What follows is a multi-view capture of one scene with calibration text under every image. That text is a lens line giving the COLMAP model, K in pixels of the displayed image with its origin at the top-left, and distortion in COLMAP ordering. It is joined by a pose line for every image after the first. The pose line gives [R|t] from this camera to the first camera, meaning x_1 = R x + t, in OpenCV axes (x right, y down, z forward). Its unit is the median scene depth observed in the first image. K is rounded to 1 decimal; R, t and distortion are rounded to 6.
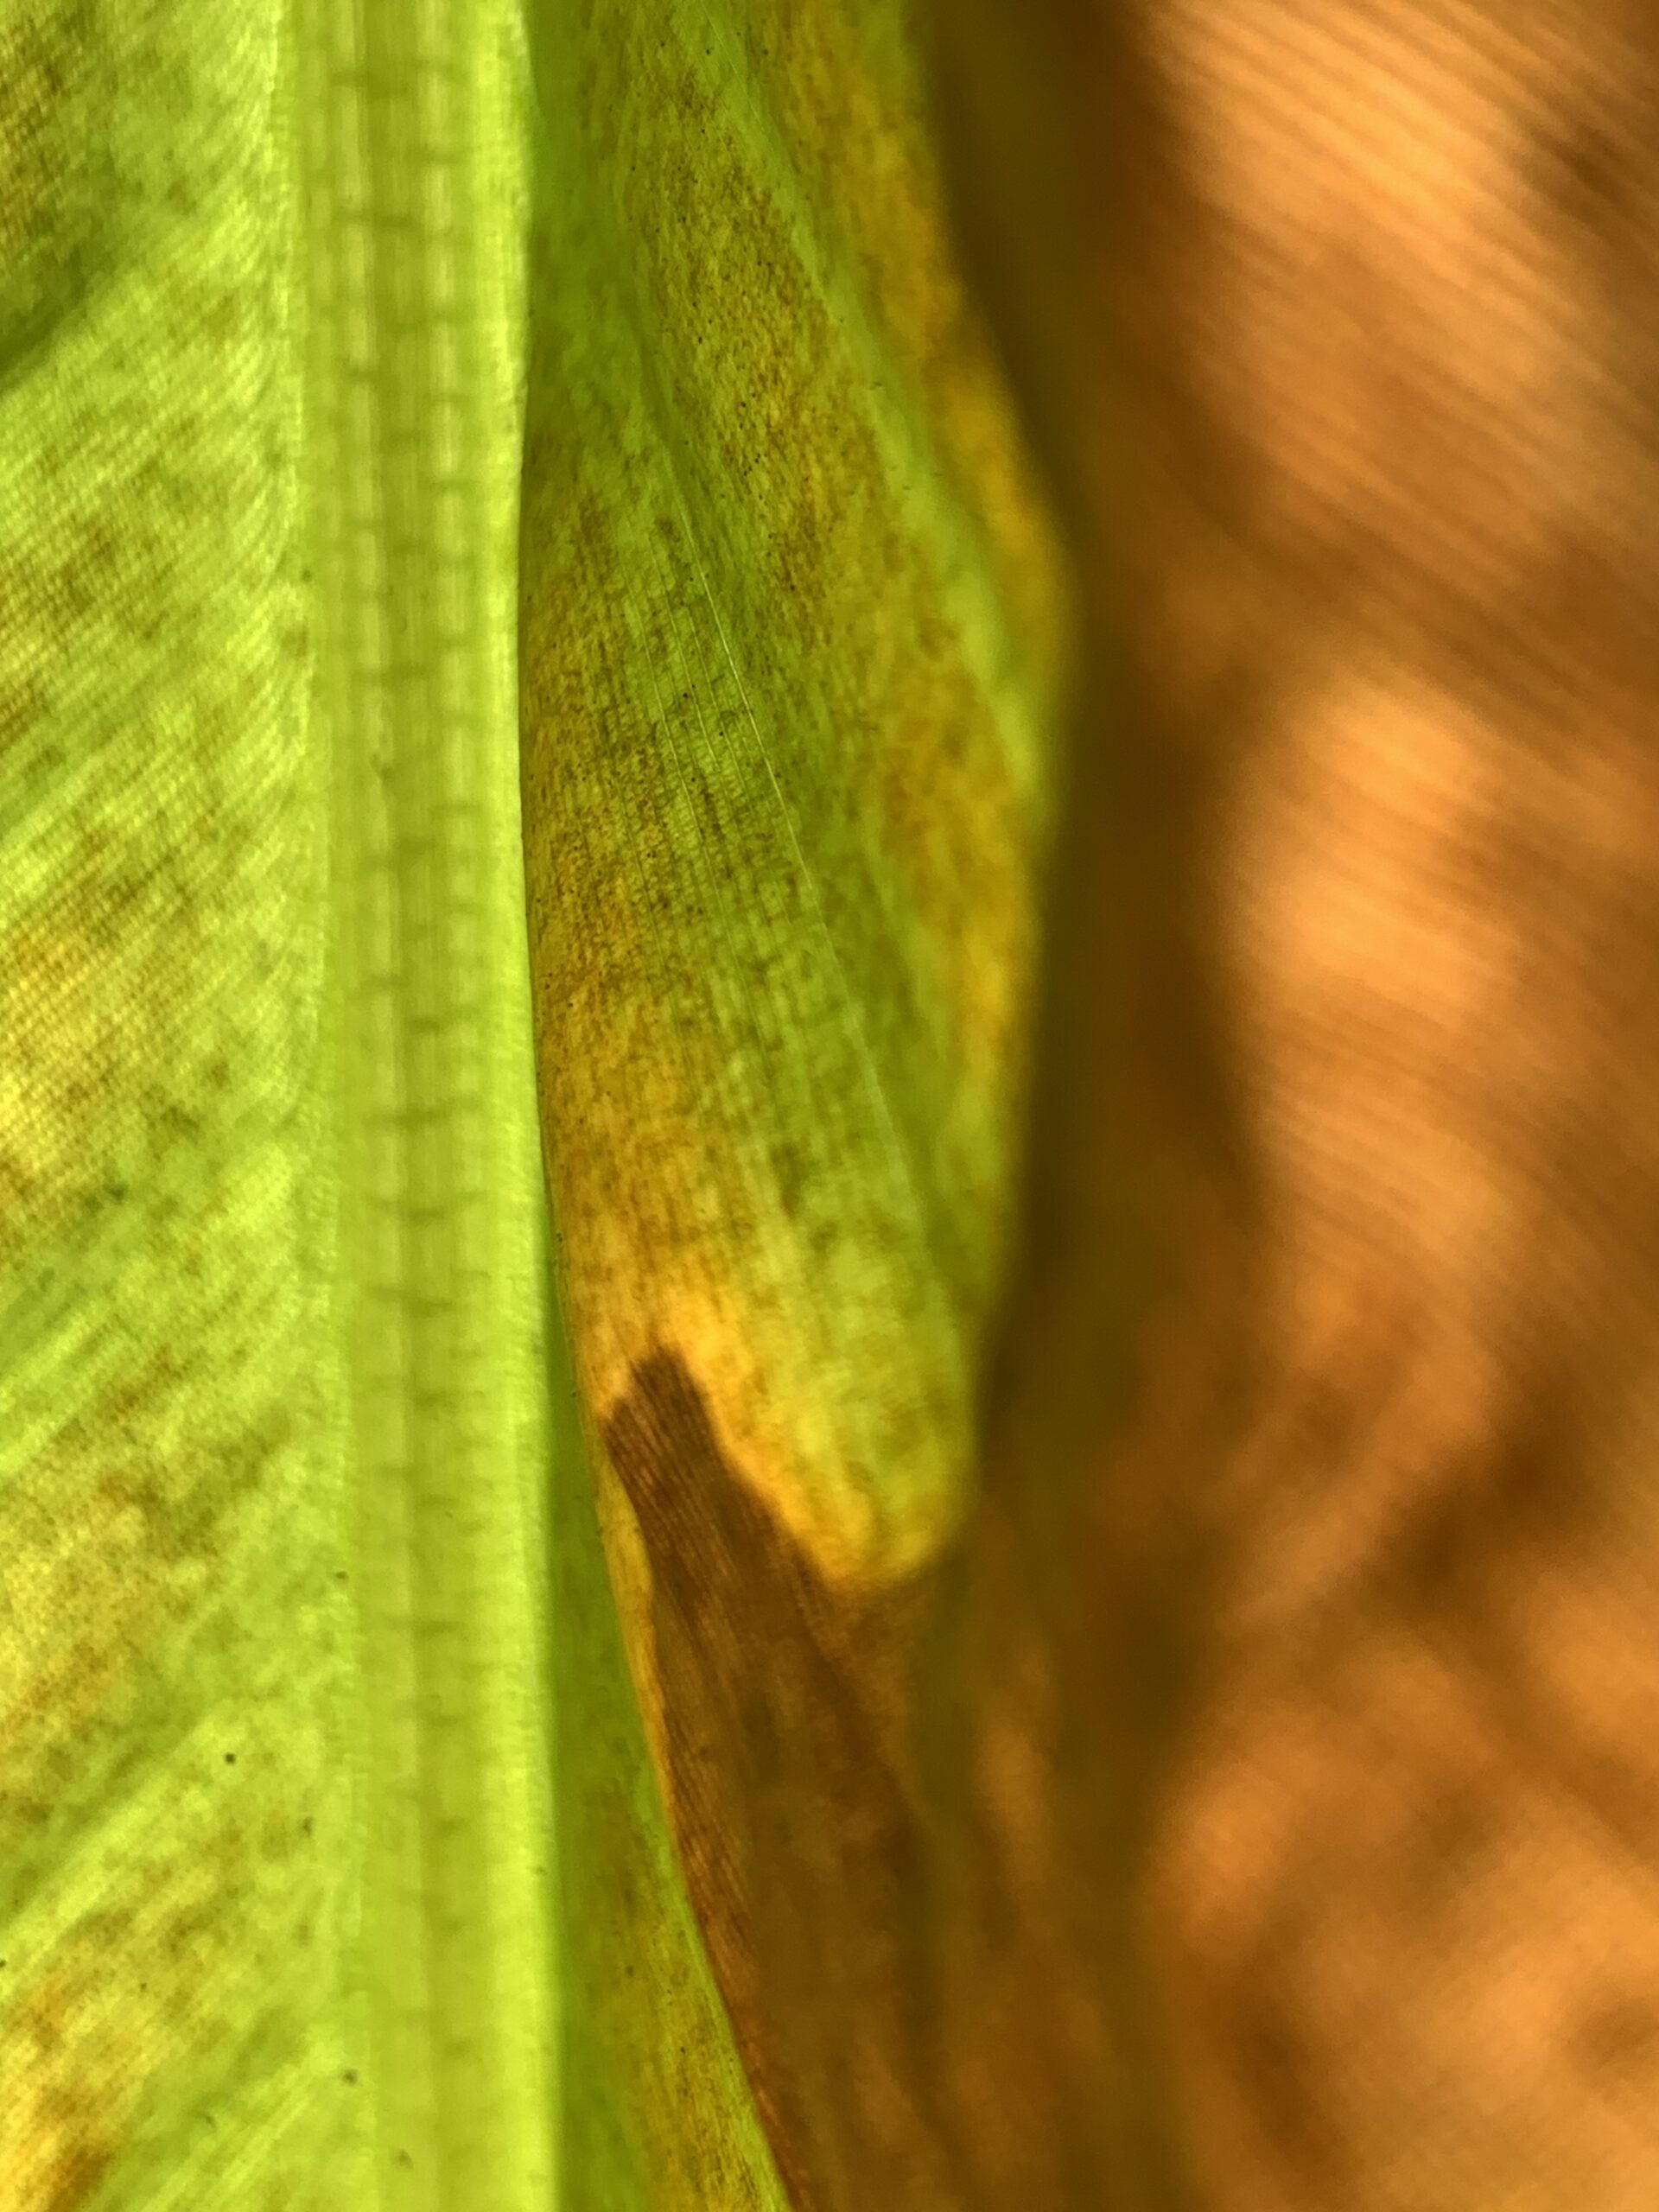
lens RADIAL K [[3430.3, 0, 837.6], [0, 3430.3, 1114.5], [0, 0, 1]] dist [0.058857, 0.000000]
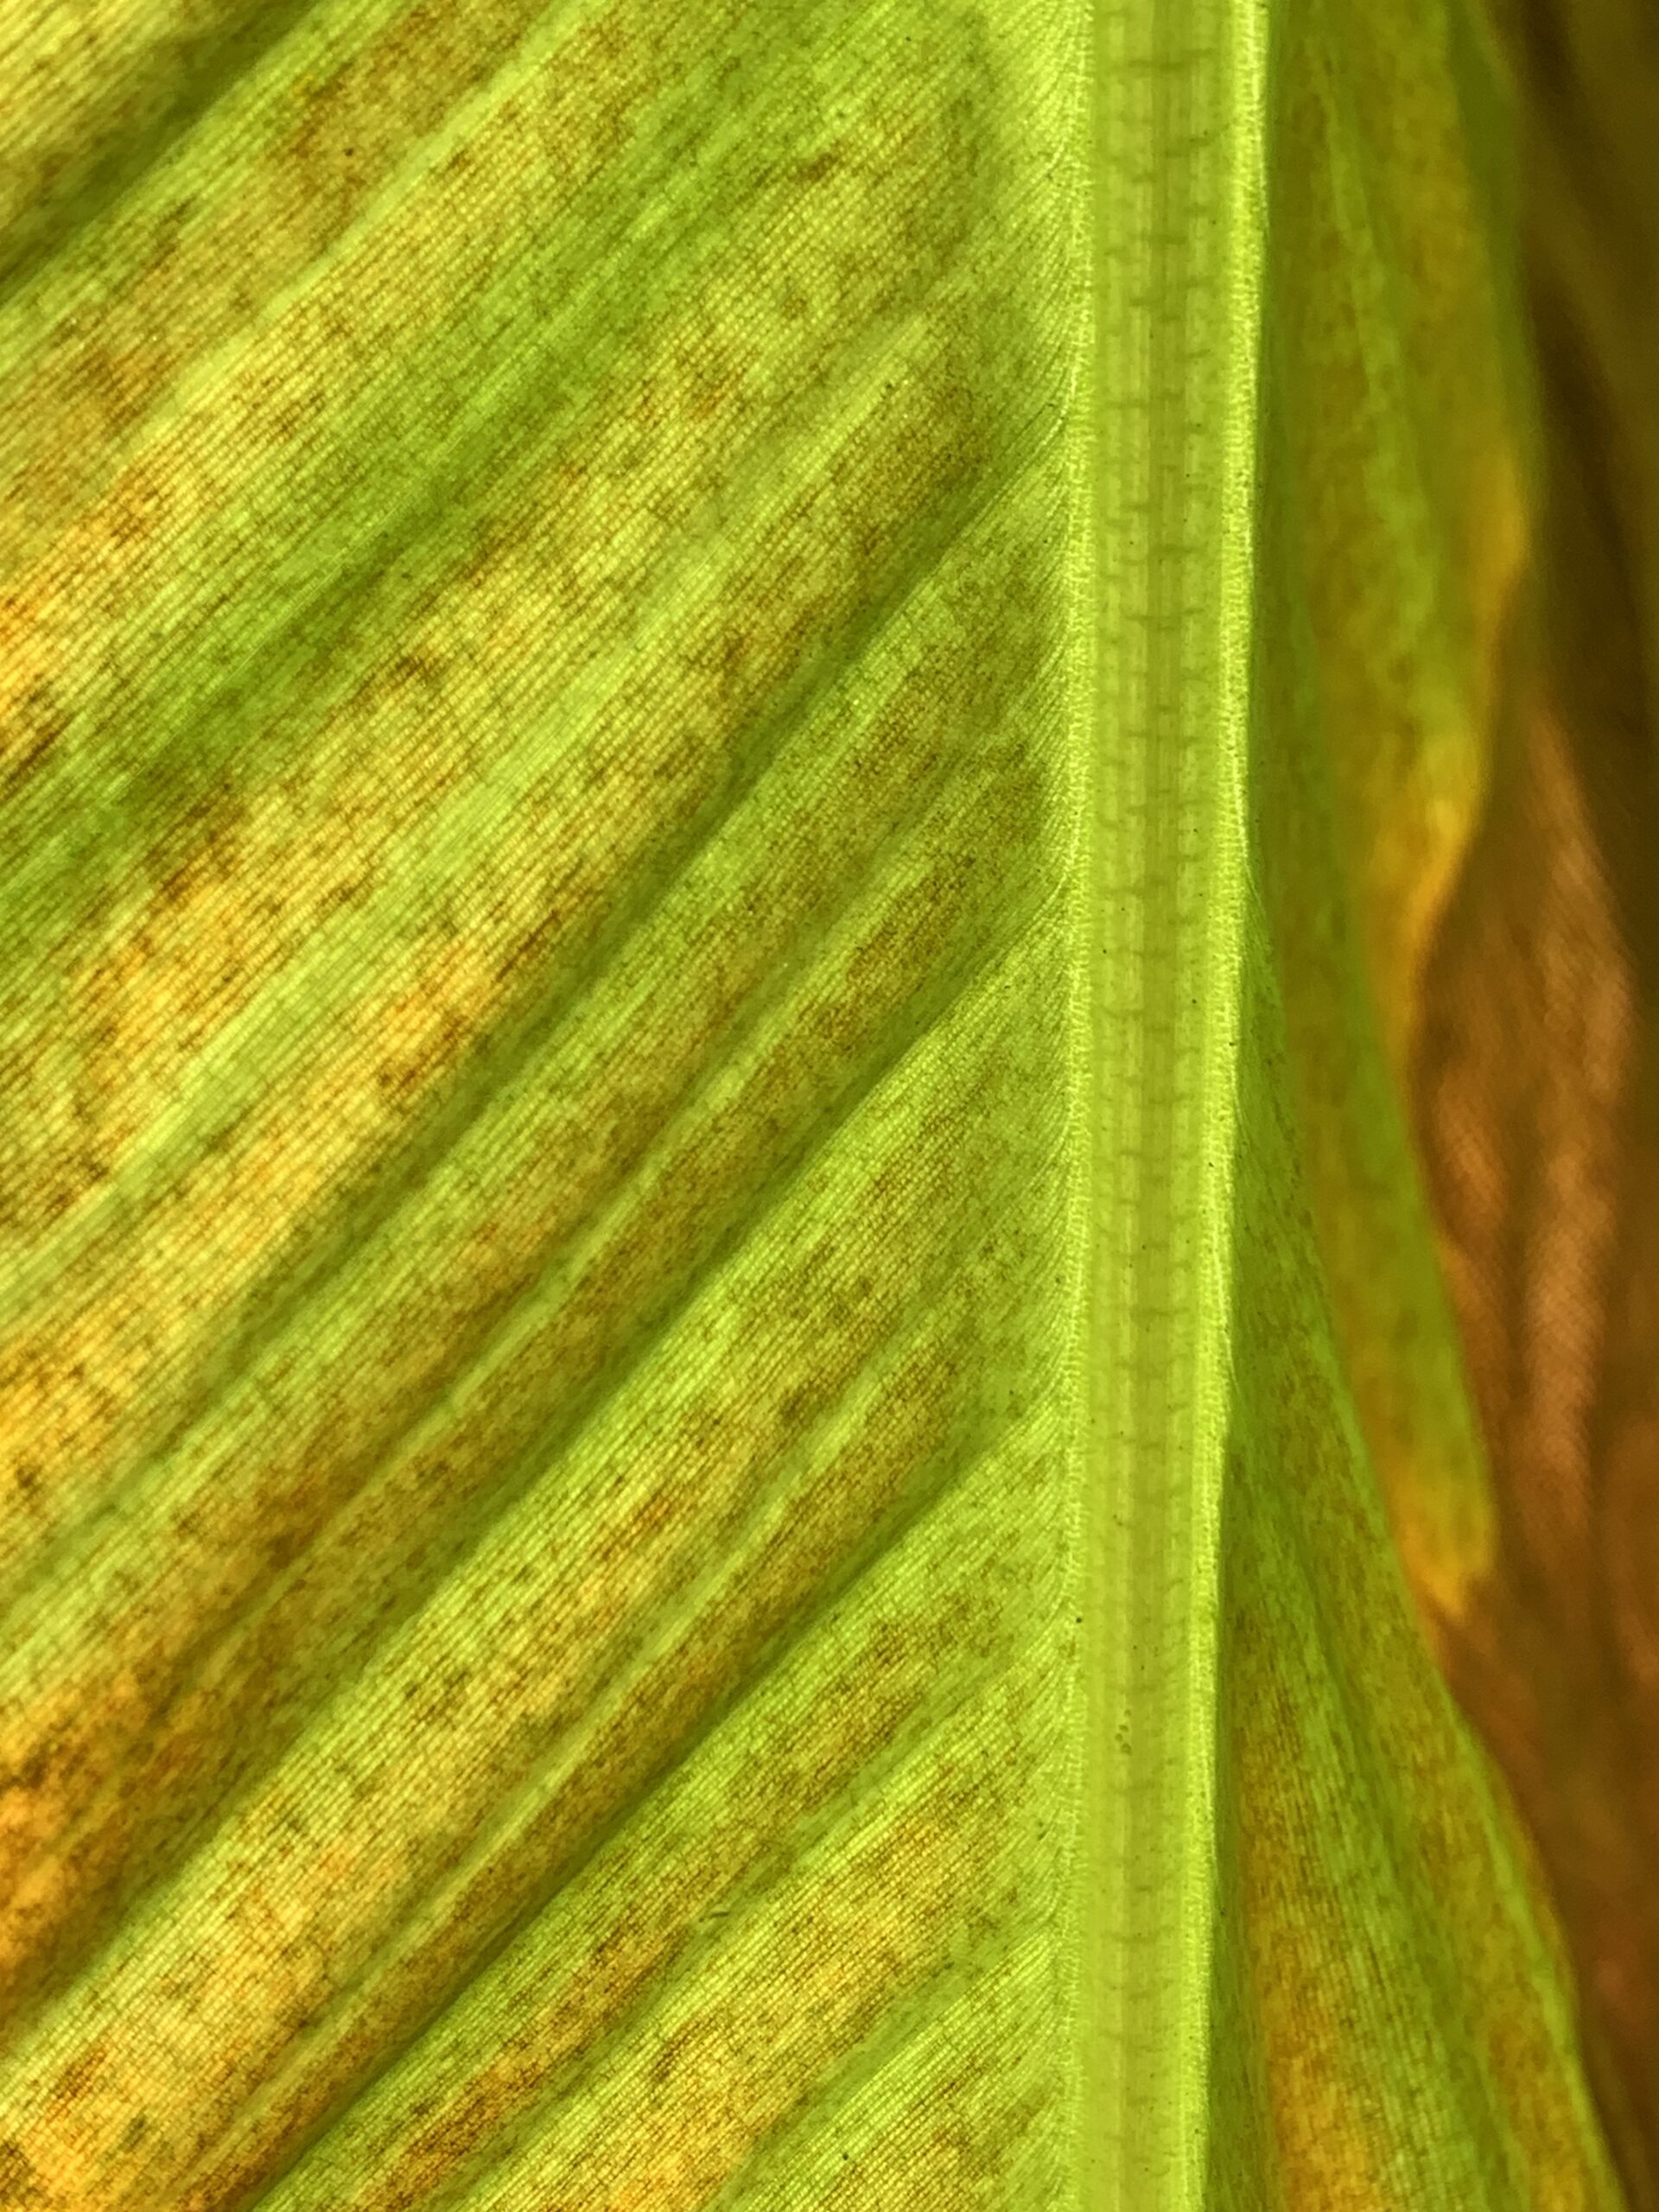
lens RADIAL K [[3430.3, 0, 827.6], [0, 3430.3, 1095.6], [0, 0, 1]] dist [0.058857, 0.000000]
pose [[0.996648, 0.024479, -0.078057, -0.152066], [-0.016628, 0.994880, 0.099686, -0.565299], [0.080097, -0.098054, 0.991953, -0.608548]]
